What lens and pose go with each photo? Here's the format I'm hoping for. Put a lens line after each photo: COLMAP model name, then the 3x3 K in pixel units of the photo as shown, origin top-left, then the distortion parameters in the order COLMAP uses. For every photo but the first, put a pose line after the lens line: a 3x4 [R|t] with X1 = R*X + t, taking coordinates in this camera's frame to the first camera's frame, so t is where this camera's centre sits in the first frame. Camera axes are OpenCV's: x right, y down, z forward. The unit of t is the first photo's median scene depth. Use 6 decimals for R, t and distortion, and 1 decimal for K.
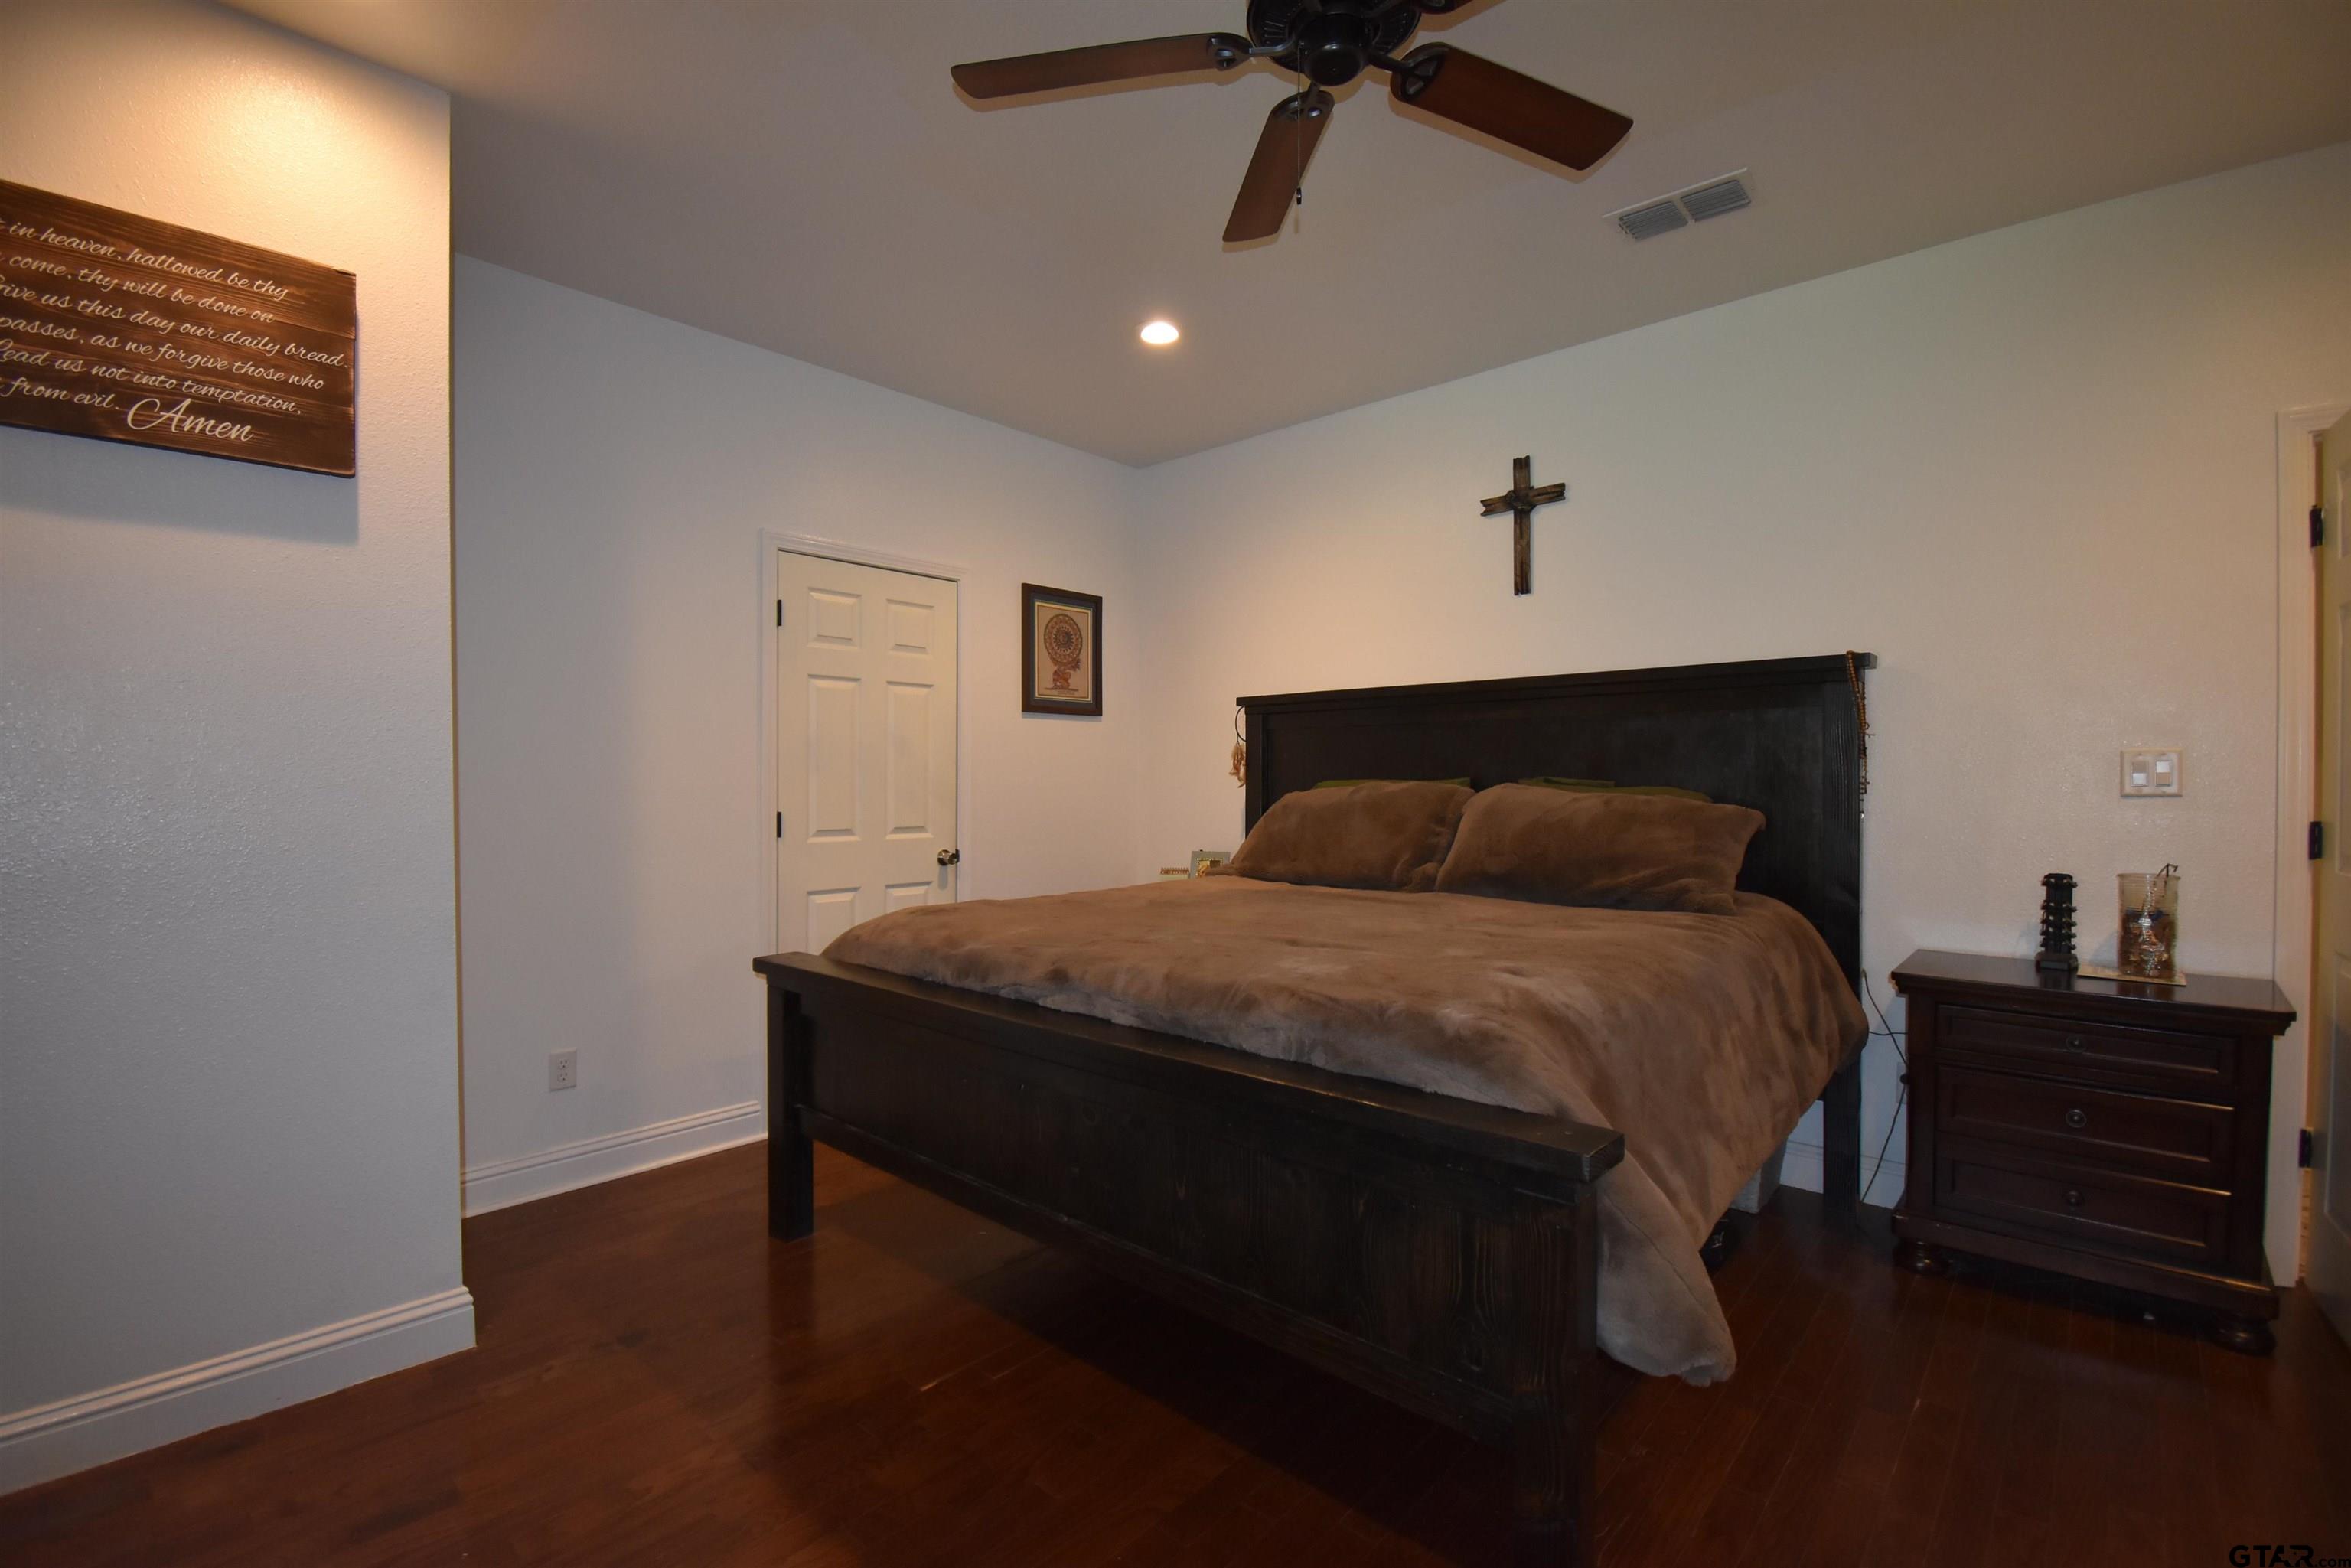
lens RADIAL K [[1039.0, 0, 1185.0], [0, 1039.0, 785.9], [0, 0, 1]] dist [0.007087, -0.011665]
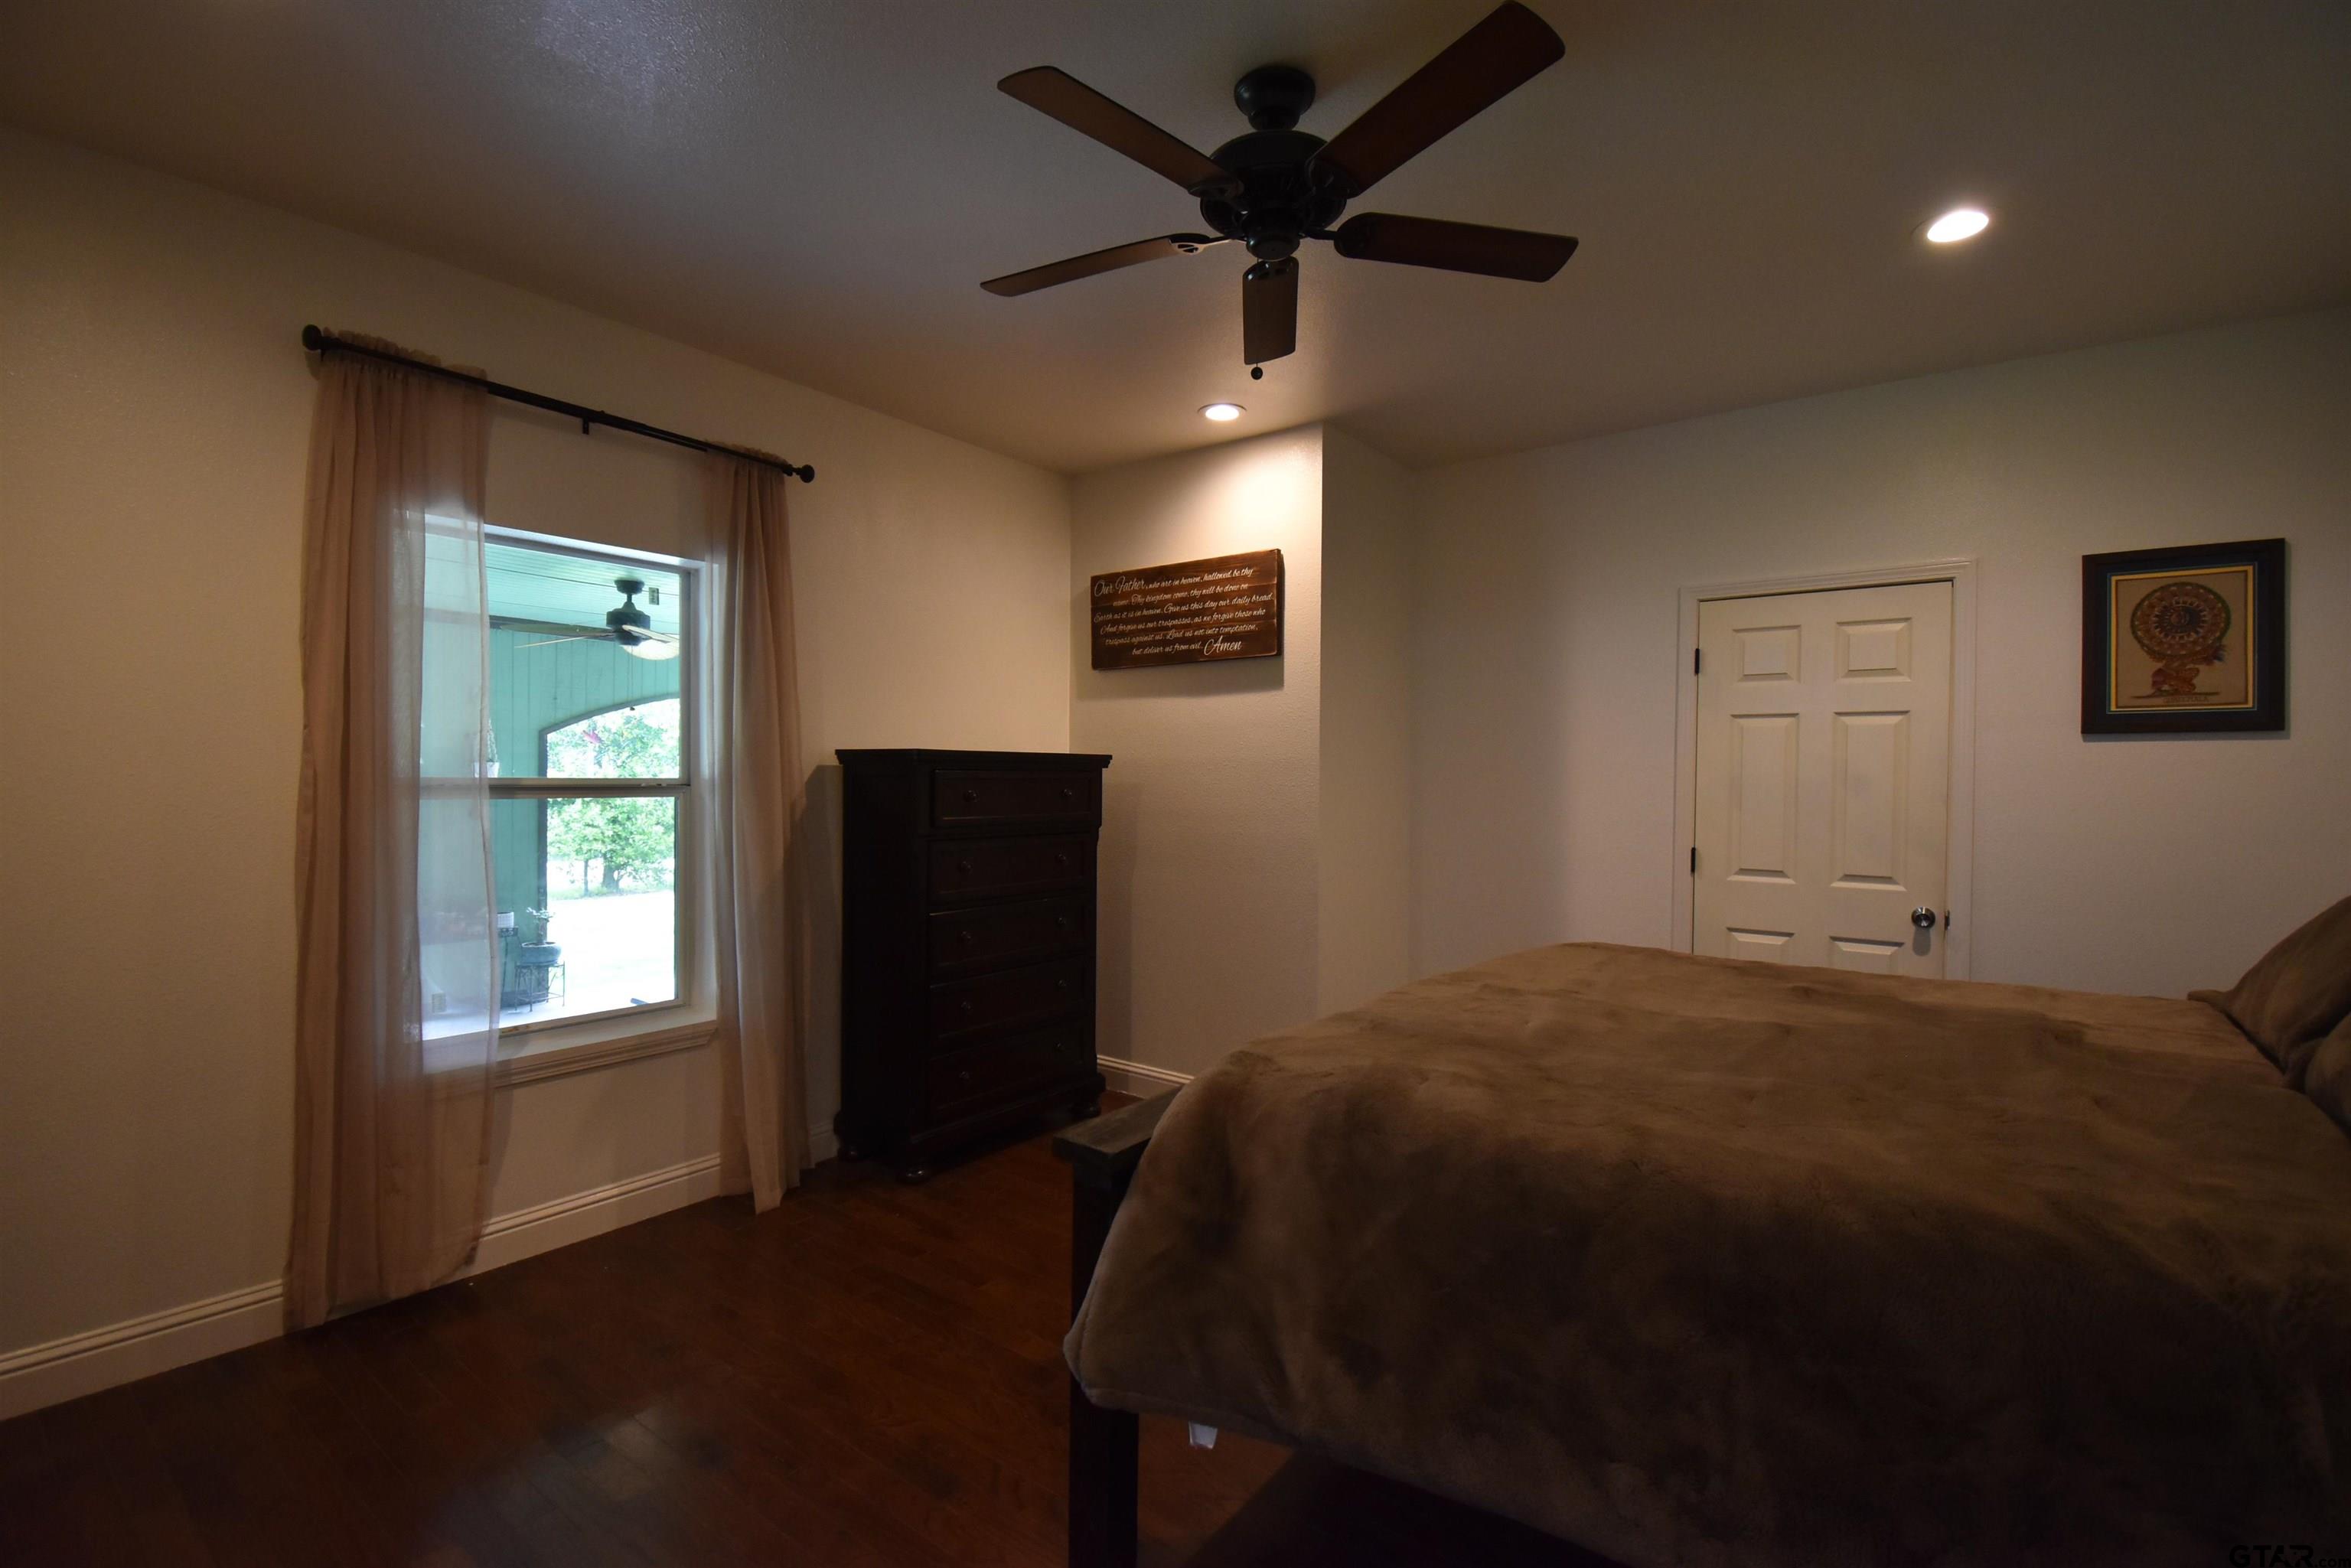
lens RADIAL K [[1039.0, 0, 1163.2], [0, 1039.0, 794.4], [0, 0, 1]] dist [0.007087, -0.011665]
pose [[0.081110, 0.005740, -0.996689, 0.581207], [-0.017370, 0.999840, 0.004345, -0.023561], [0.996554, 0.016960, 0.081196, 0.341524]]
